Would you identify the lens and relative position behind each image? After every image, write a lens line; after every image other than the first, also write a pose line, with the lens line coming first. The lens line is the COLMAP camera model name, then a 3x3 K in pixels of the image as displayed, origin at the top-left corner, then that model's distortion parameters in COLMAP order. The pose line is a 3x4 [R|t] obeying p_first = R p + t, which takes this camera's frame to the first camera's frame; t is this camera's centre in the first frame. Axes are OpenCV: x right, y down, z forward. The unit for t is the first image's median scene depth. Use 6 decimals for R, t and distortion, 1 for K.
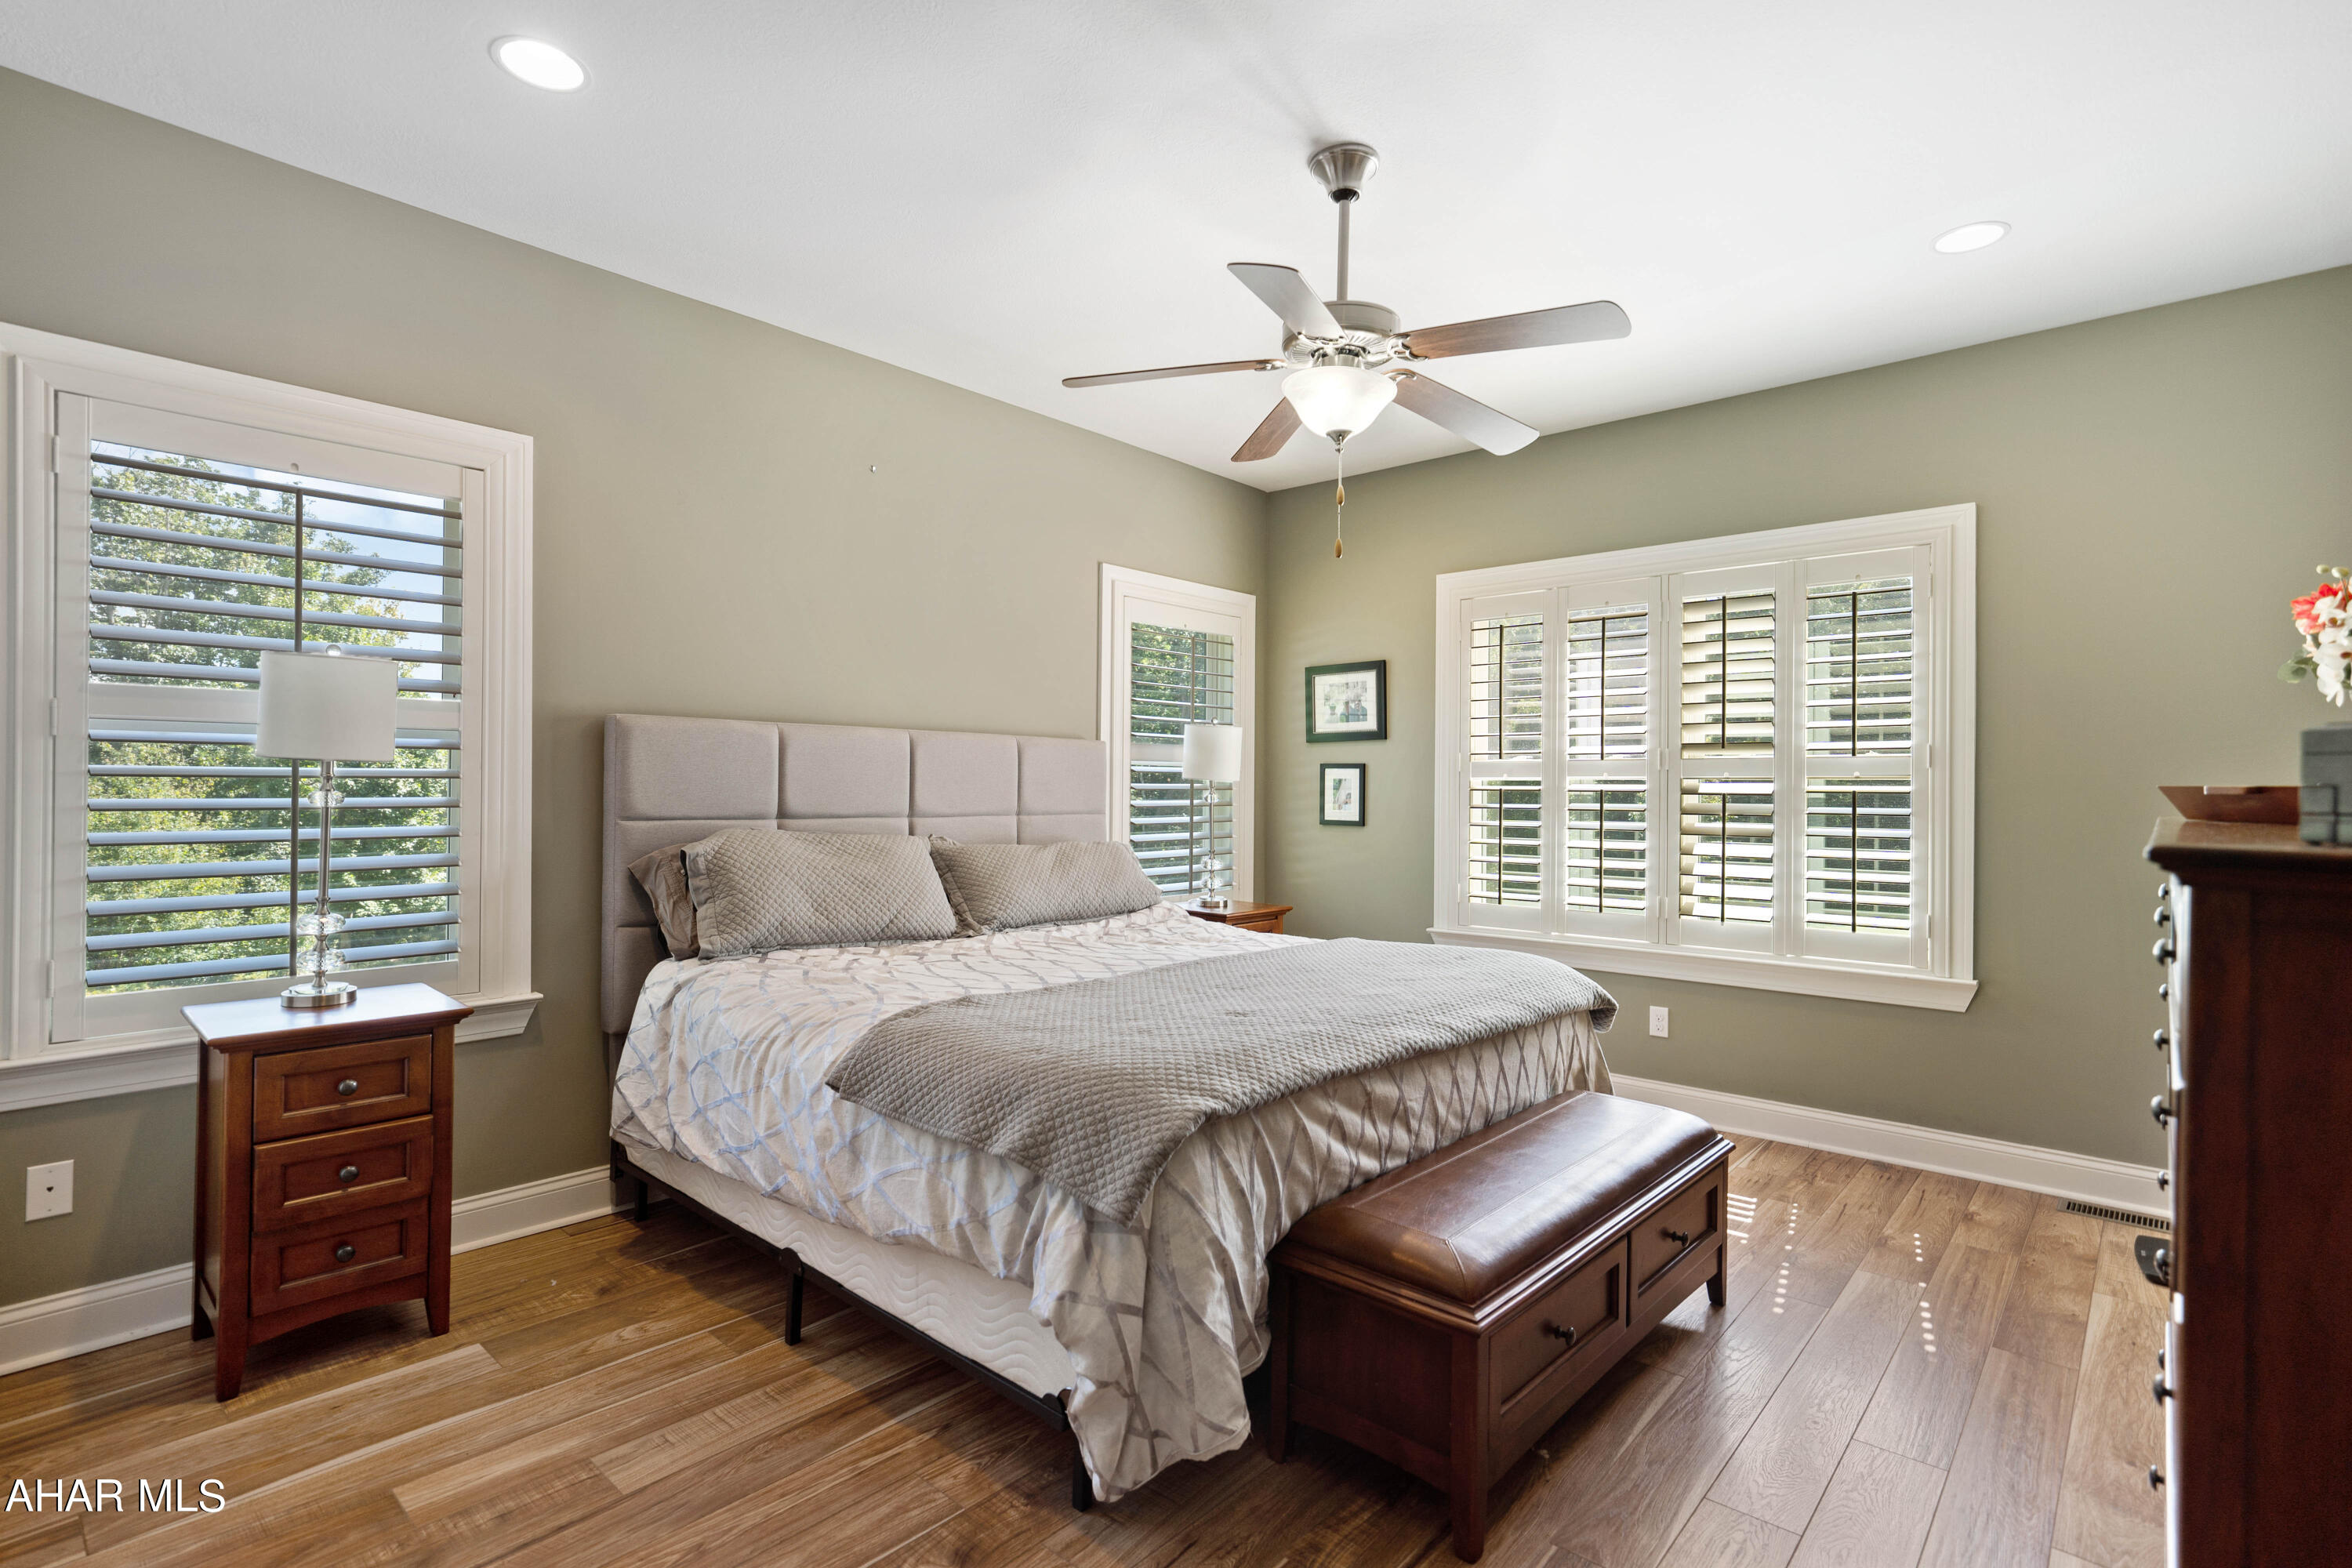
lens RADIAL K [[1080.3, 0, 1180.8], [0, 1080.3, 784.5], [0, 0, 1]] dist [-0.000655, 0.001603]
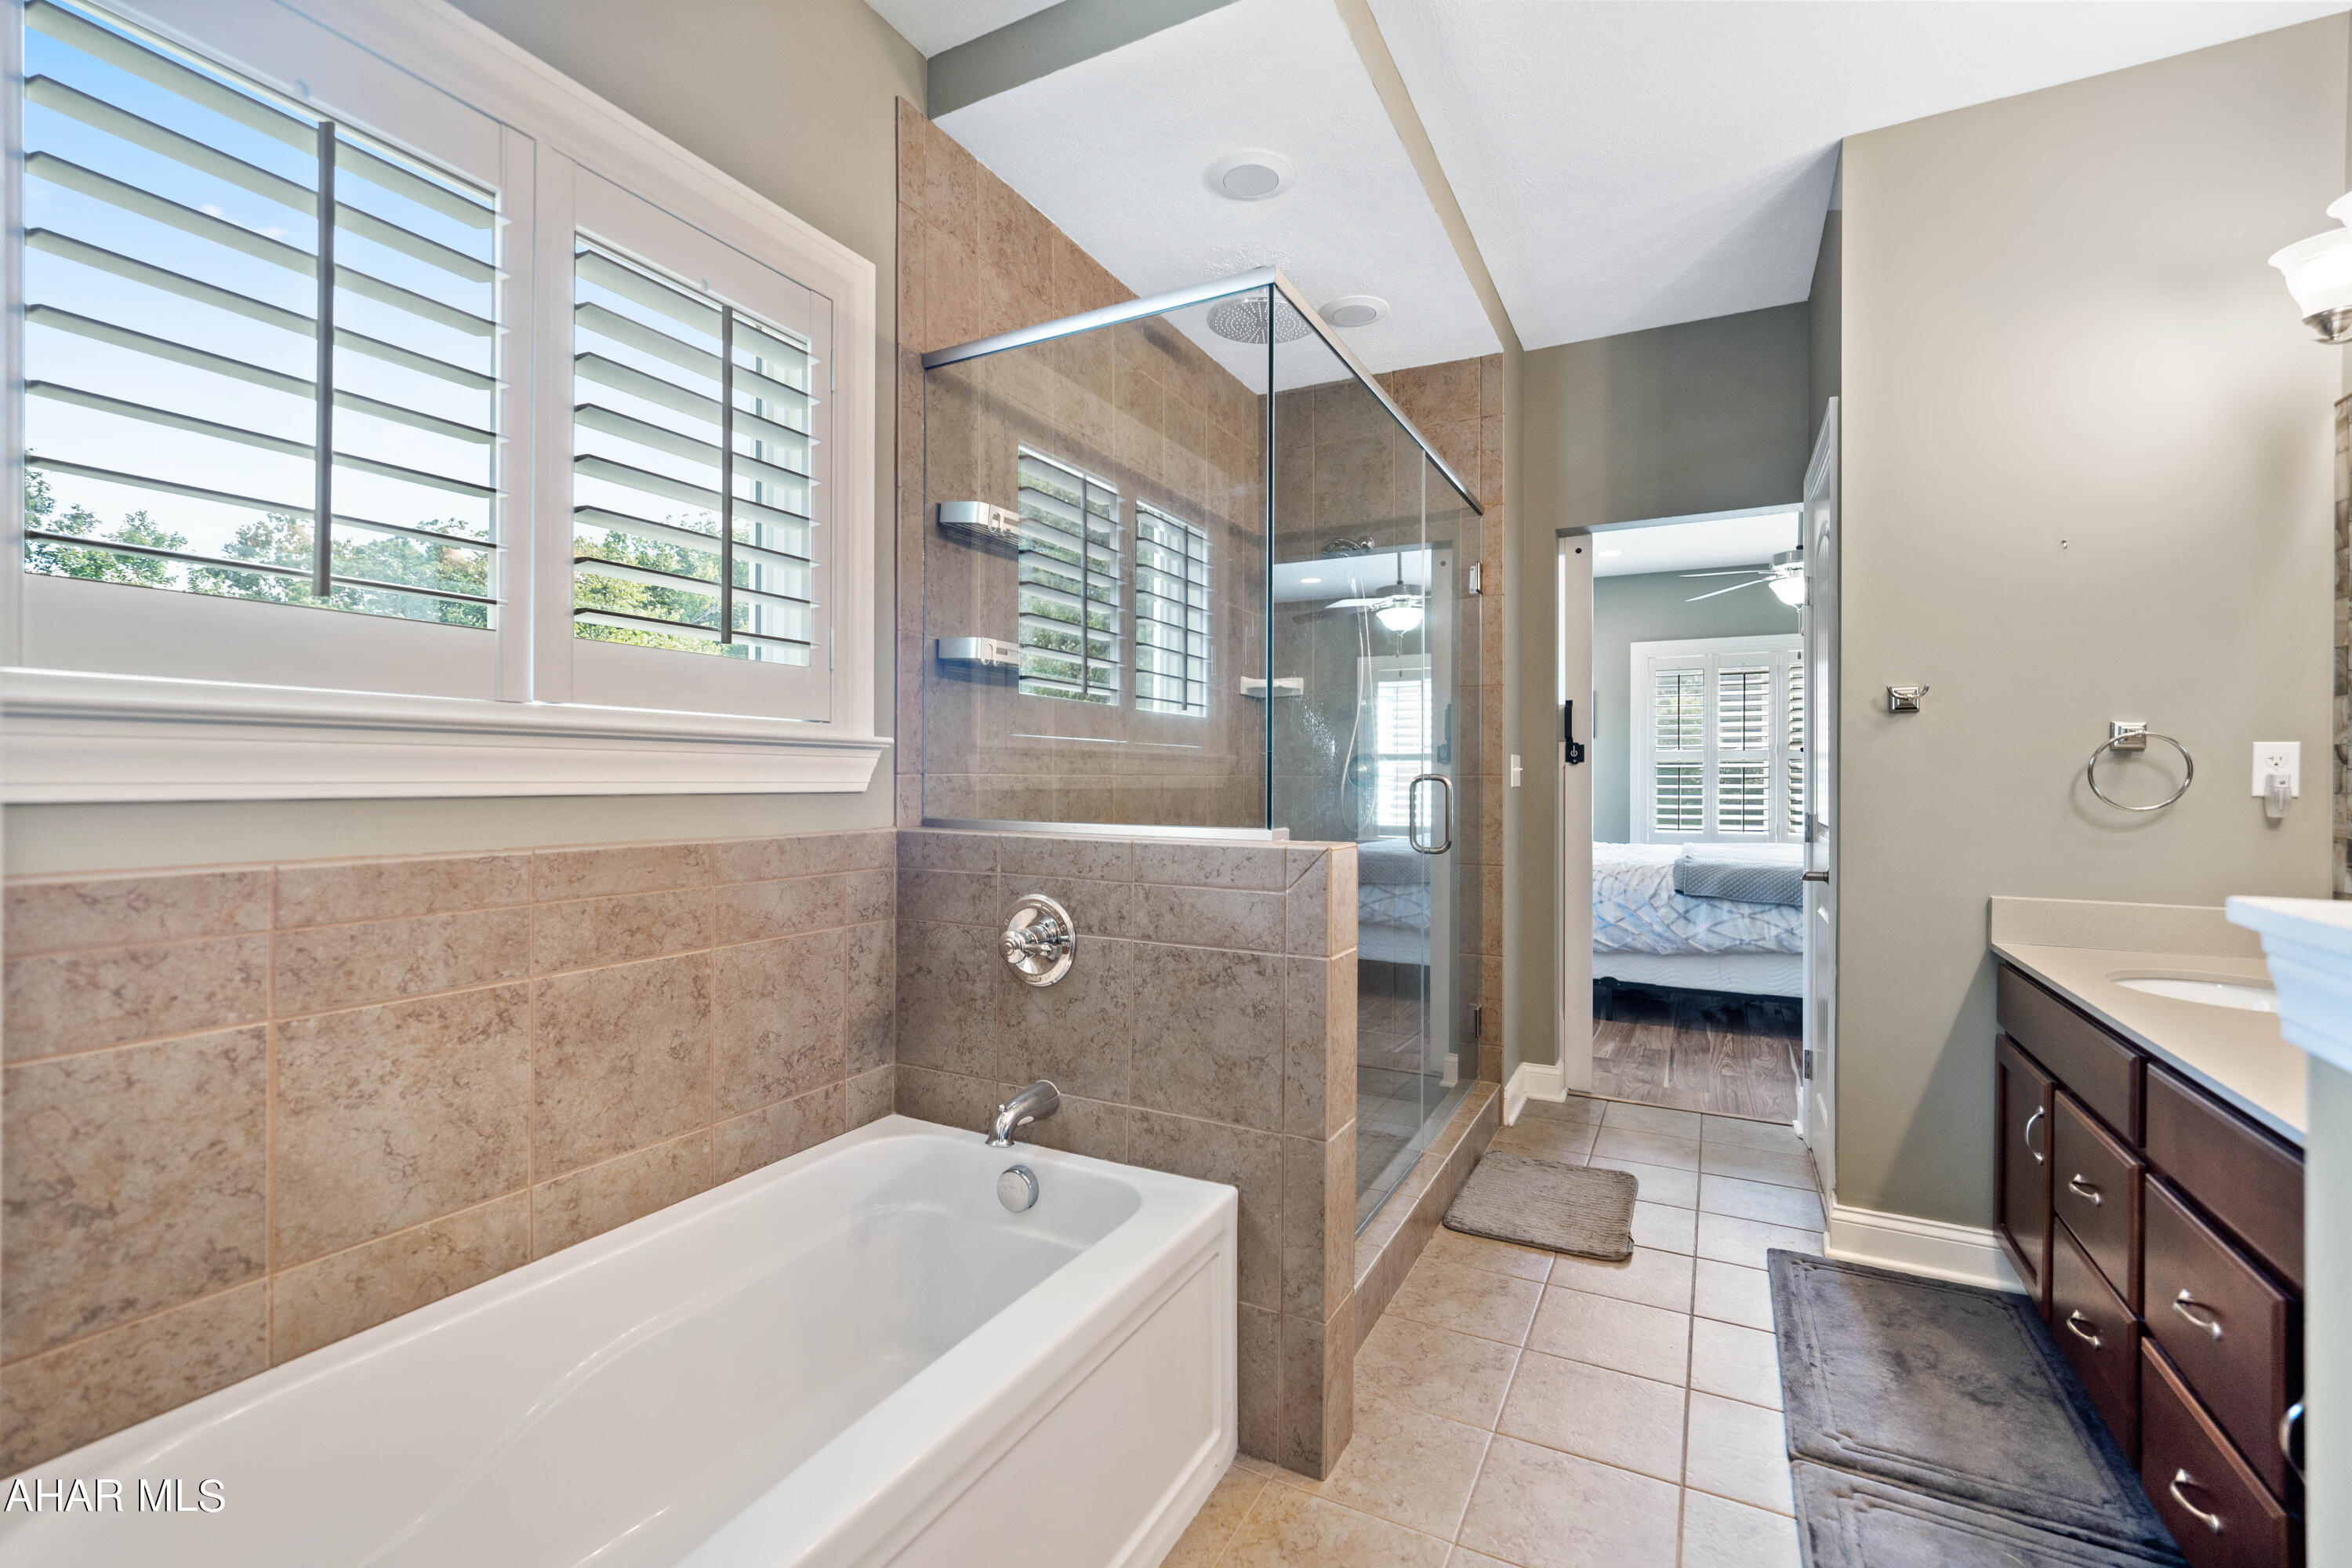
lens RADIAL K [[1040.7, 0, 1186.7], [0, 1040.7, 767.7], [0, 0, 1]] dist [-0.005329, 0.000682]
pose [[0.963632, -0.001404, 0.267230, -1.059022], [0.002296, 0.999993, -0.003023, 0.010565], [-0.267223, 0.003527, 0.963628, -0.471237]]
